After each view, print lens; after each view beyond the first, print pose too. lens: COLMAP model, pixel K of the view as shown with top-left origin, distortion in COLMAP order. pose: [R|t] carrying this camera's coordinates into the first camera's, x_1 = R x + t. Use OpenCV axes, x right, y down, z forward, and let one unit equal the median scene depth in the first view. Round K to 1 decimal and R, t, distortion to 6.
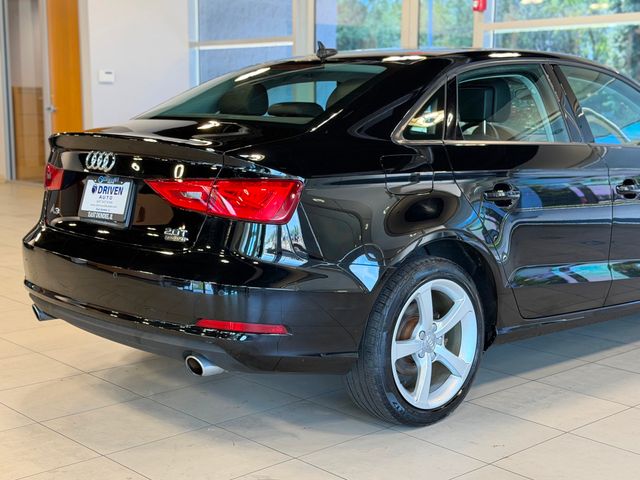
lens RADIAL K [[956.1, 0, 320.0], [0, 956.1, 240.0], [0, 0, 1]] dist [0.141851, -0.158360]
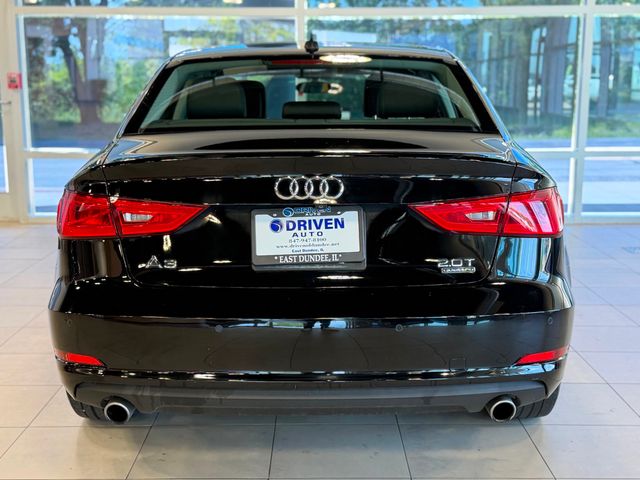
lens RADIAL K [[887.0, 0, 320.0], [0, 887.0, 240.0], [0, 0, 1]] dist [0.119021, 0.004063]
pose [[0.680517, -0.134522, 0.720278, -0.211237], [0.111966, 0.990550, 0.079214, -0.027543], [-0.724127, 0.026740, 0.689148, 0.145798]]
